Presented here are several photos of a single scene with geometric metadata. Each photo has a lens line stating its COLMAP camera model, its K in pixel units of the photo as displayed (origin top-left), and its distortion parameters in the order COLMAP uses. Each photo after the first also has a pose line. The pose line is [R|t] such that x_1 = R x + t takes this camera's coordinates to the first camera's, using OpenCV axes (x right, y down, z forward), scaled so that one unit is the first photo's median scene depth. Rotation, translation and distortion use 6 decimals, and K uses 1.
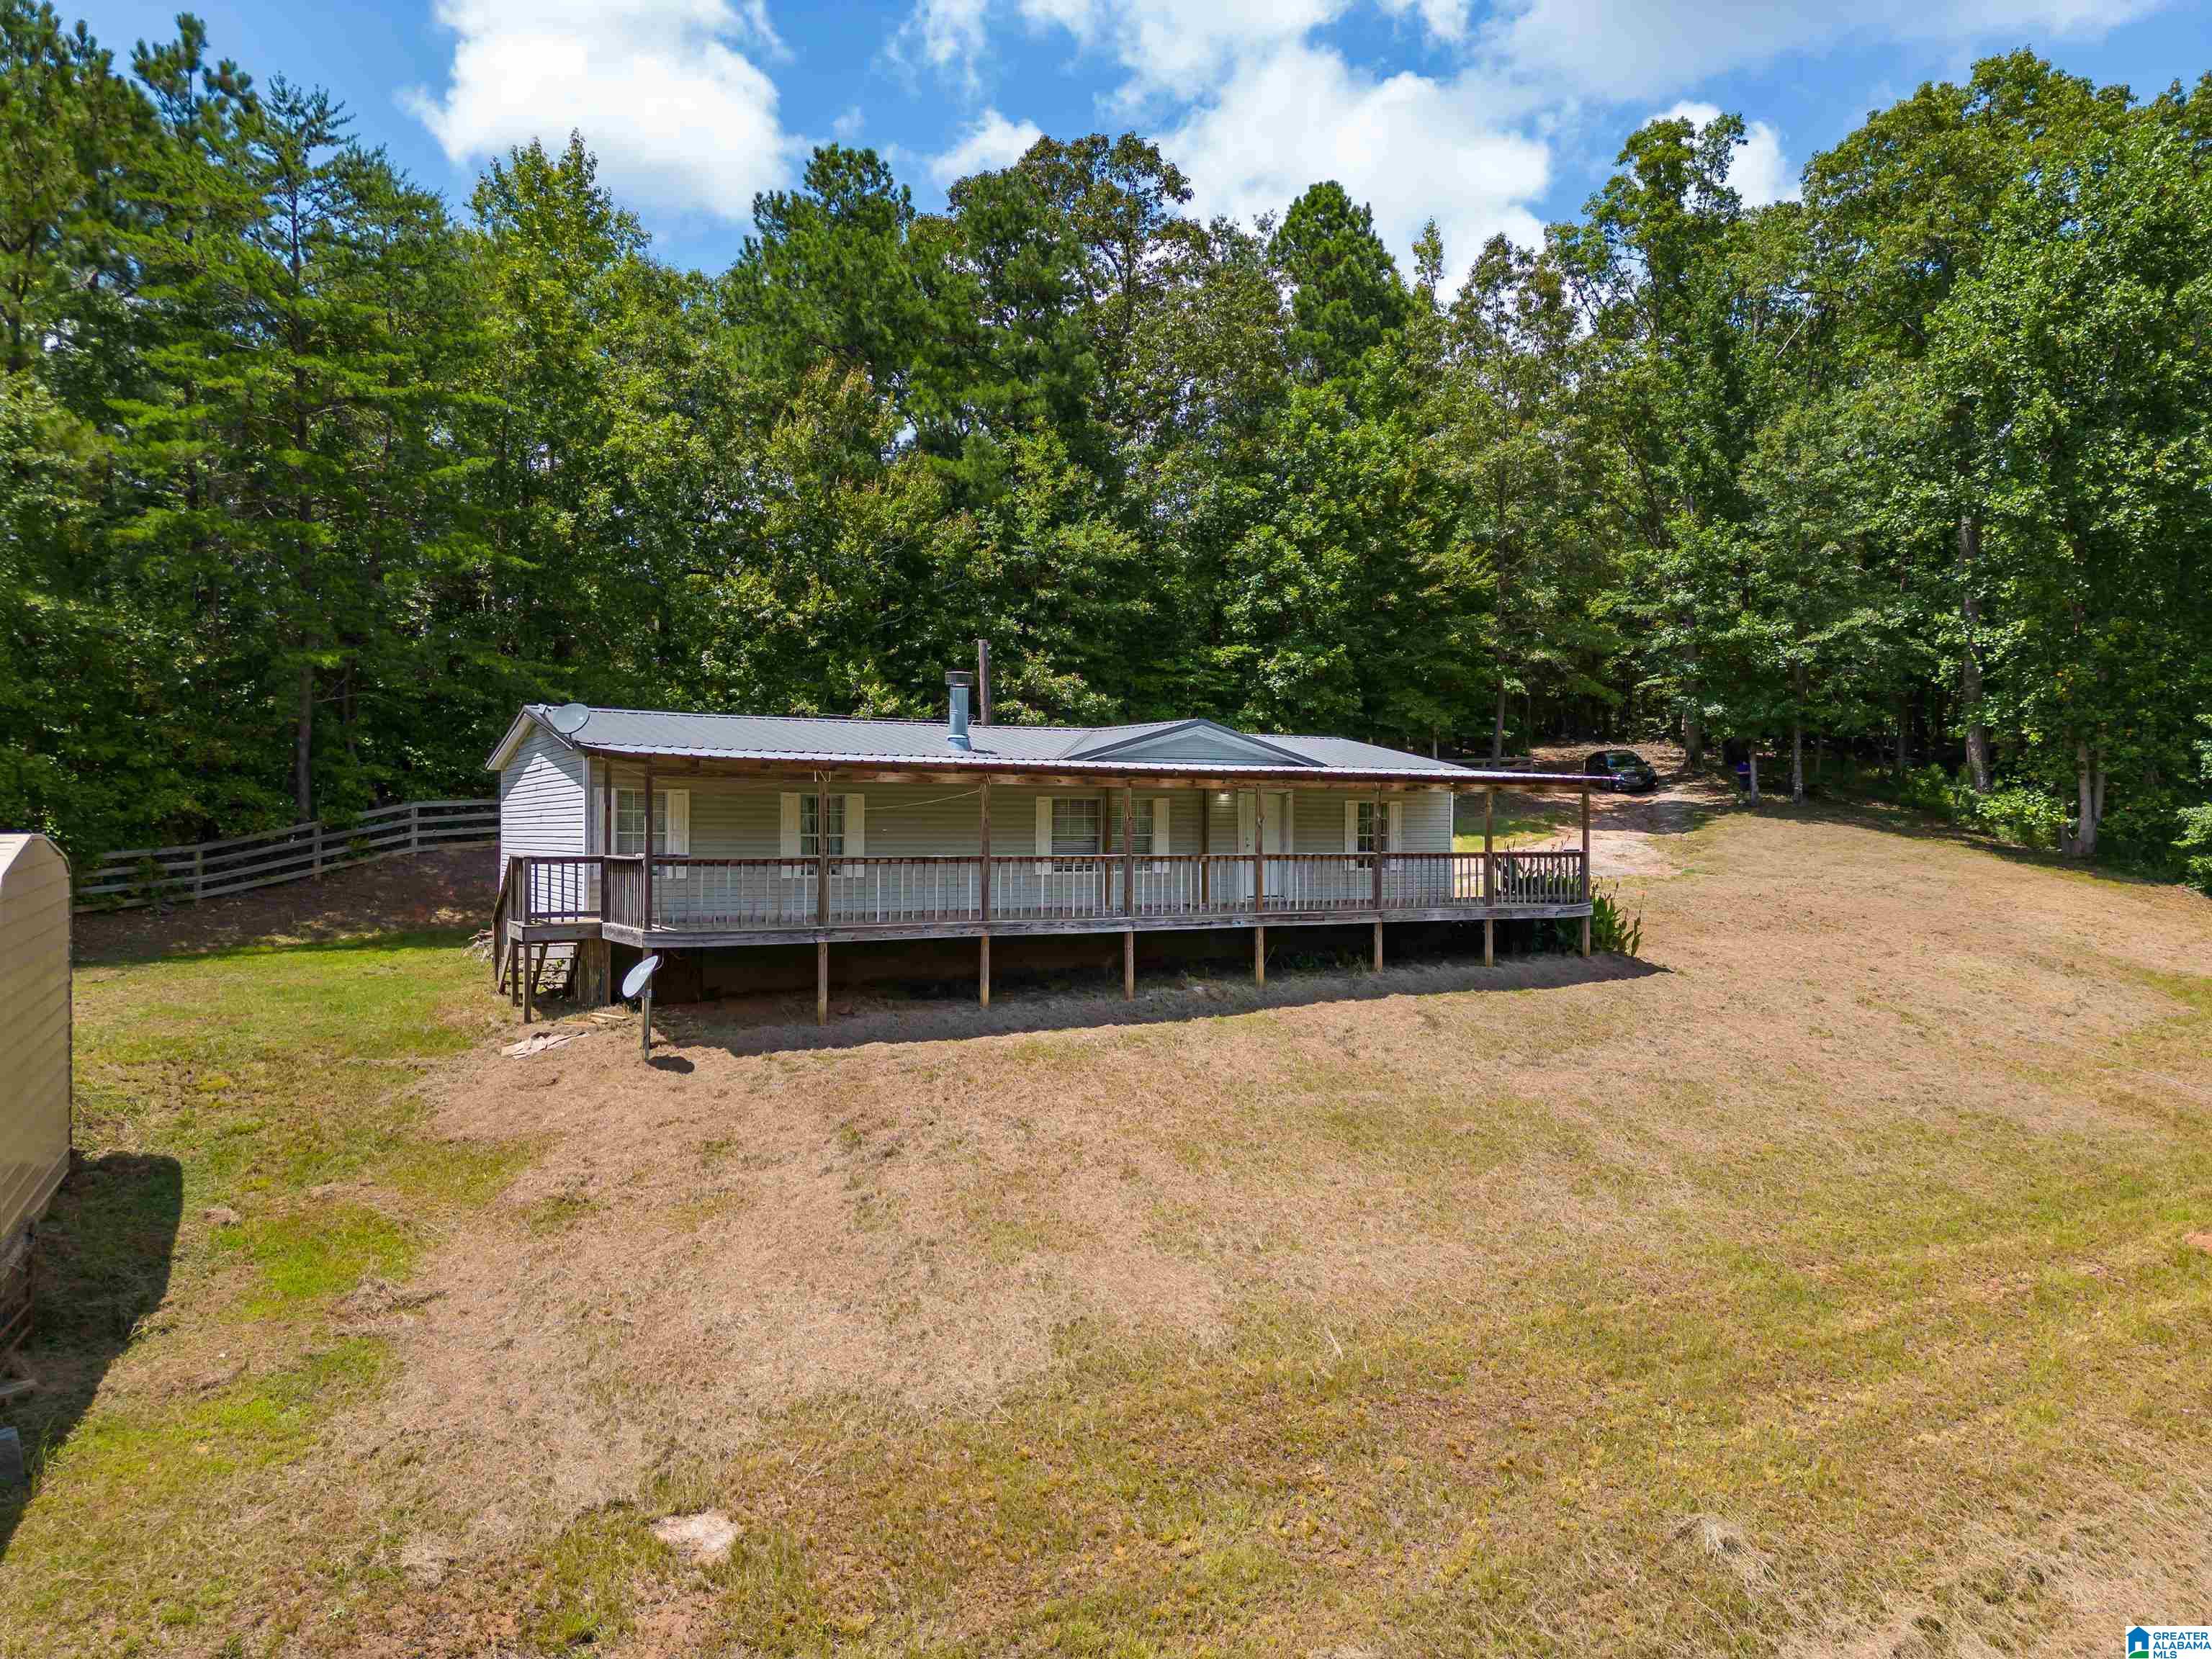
lens RADIAL K [[1547.6, 0, 1114.5], [0, 1547.6, 823.5], [0, 0, 1]] dist [0.033193, -0.026579]
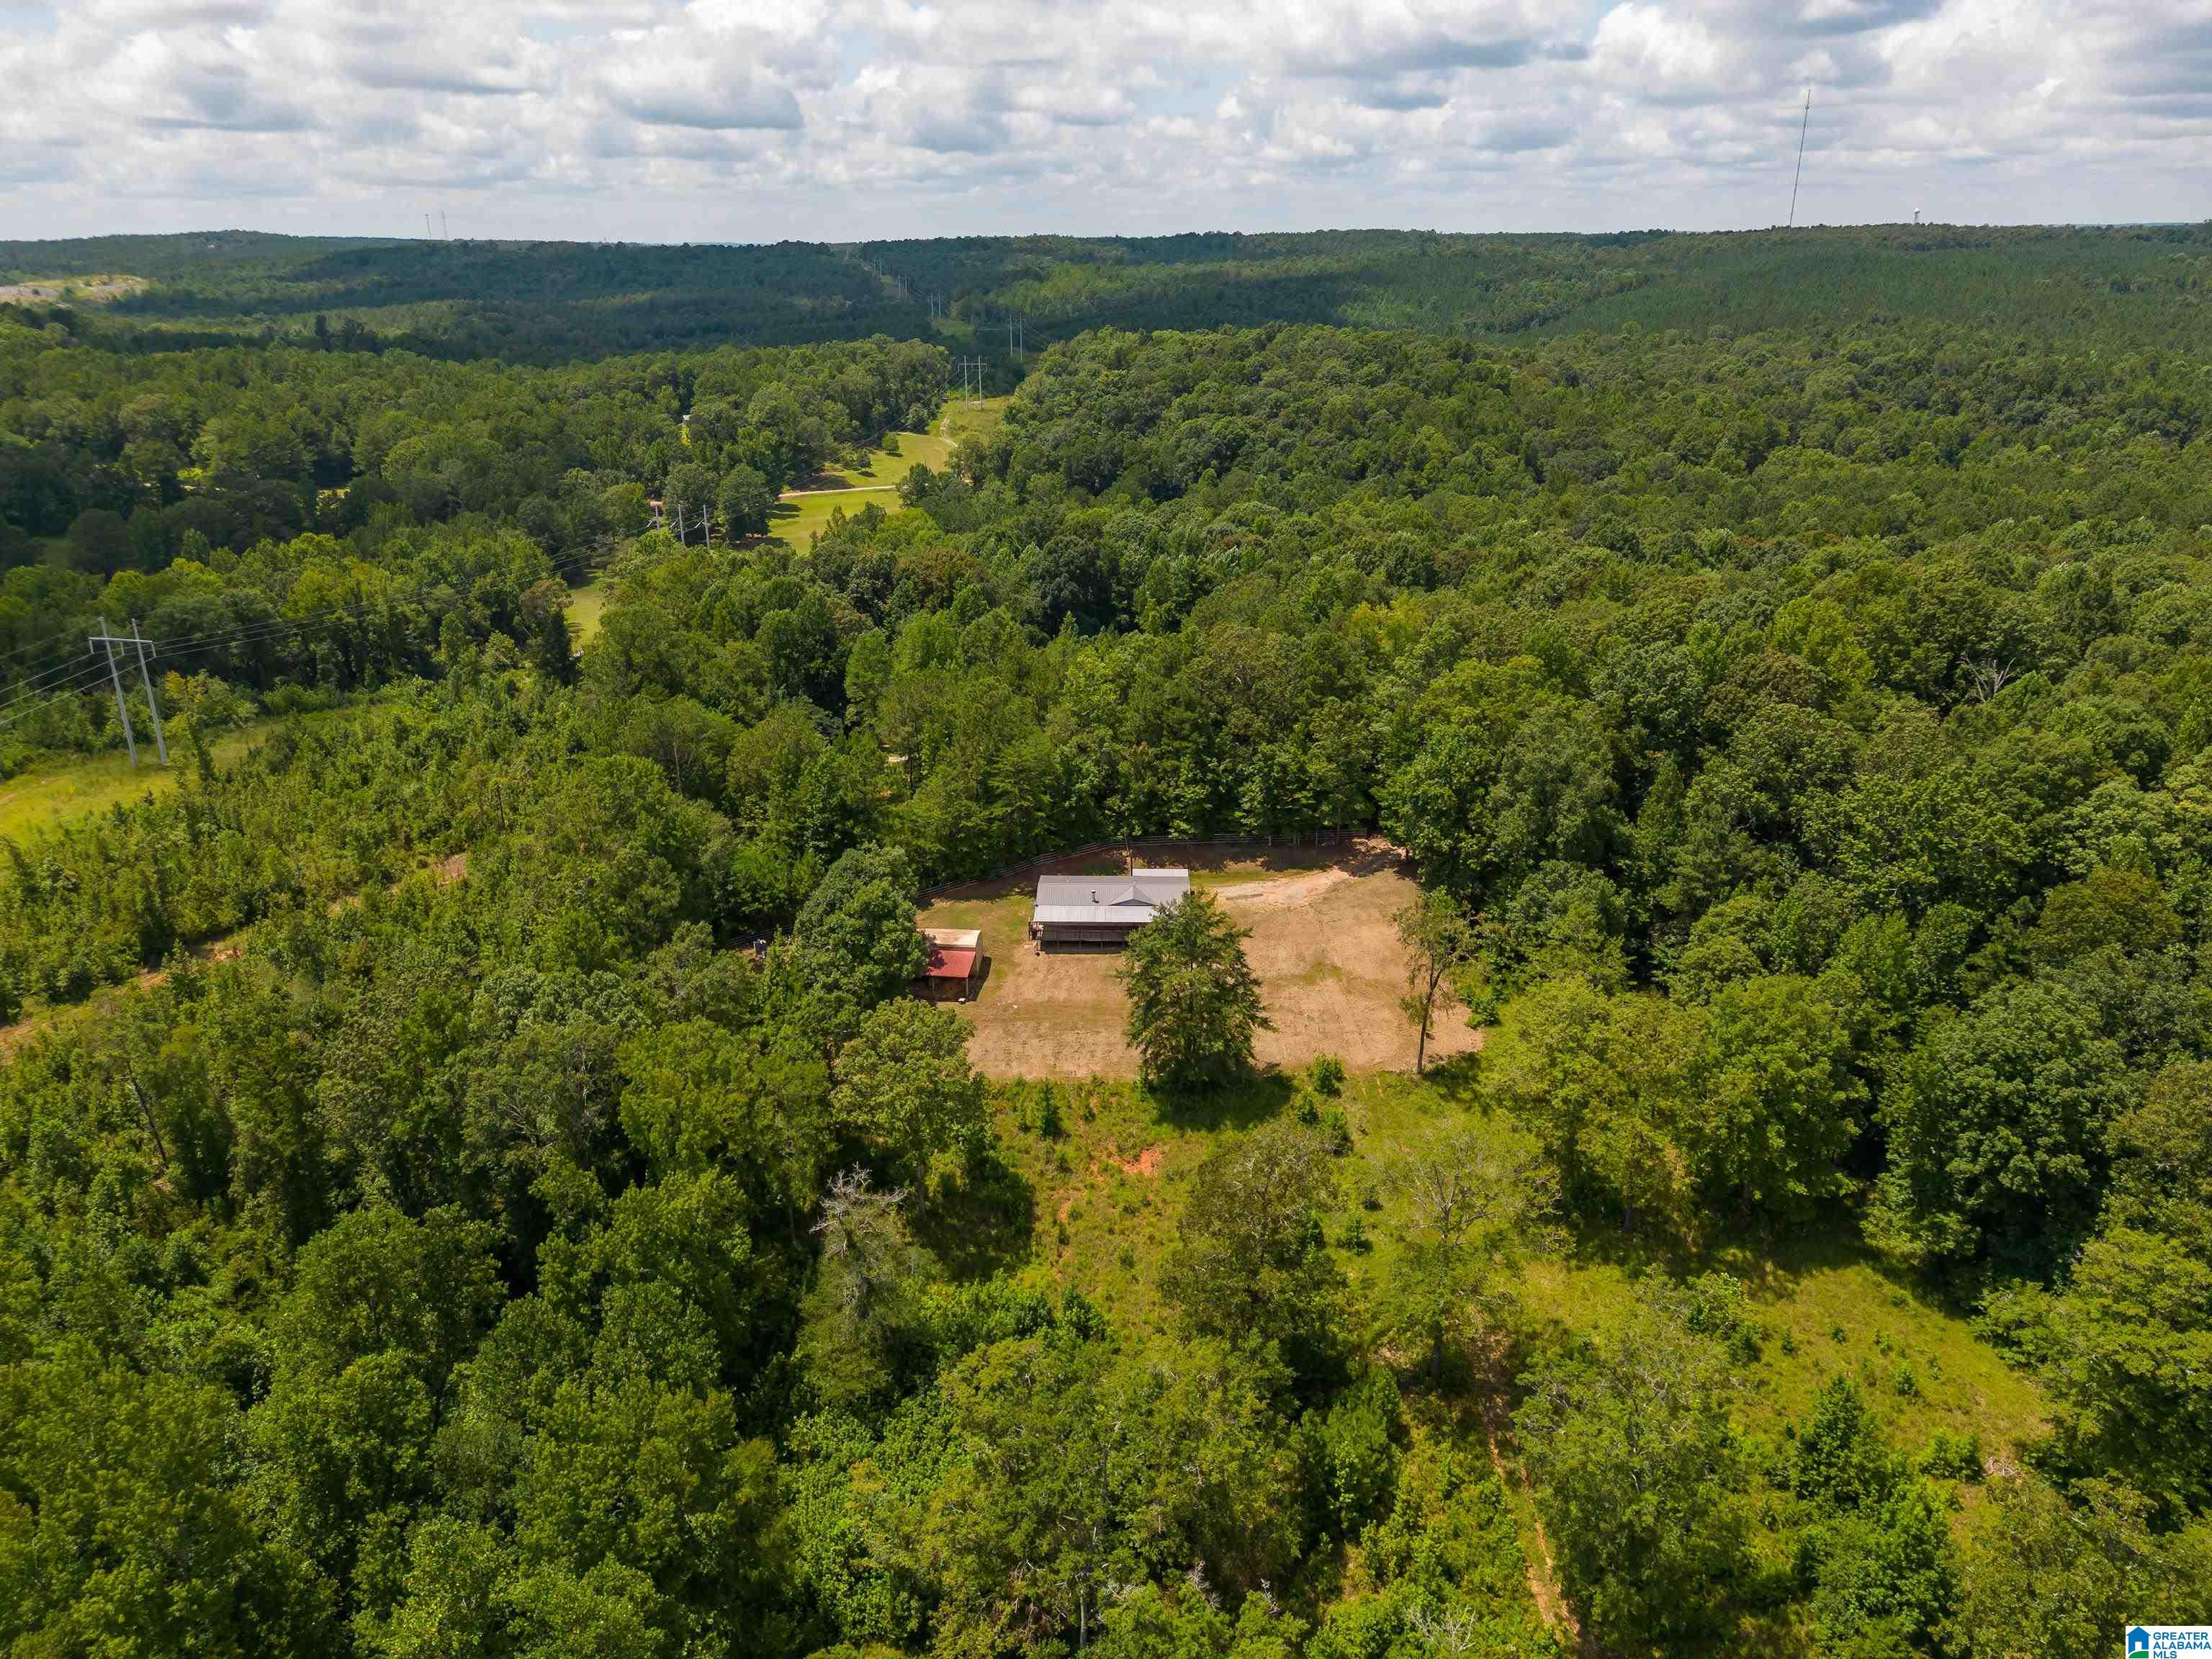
lens RADIAL K [[1547.6, 0, 1088.7], [0, 1547.6, 839.8], [0, 0, 1]] dist [0.033193, -0.026579]
pose [[0.843299, 0.176873, -0.507506, 2.207761], [0.024050, 0.930930, 0.364405, -1.869850], [0.536906, -0.319508, 0.780799, -2.825435]]
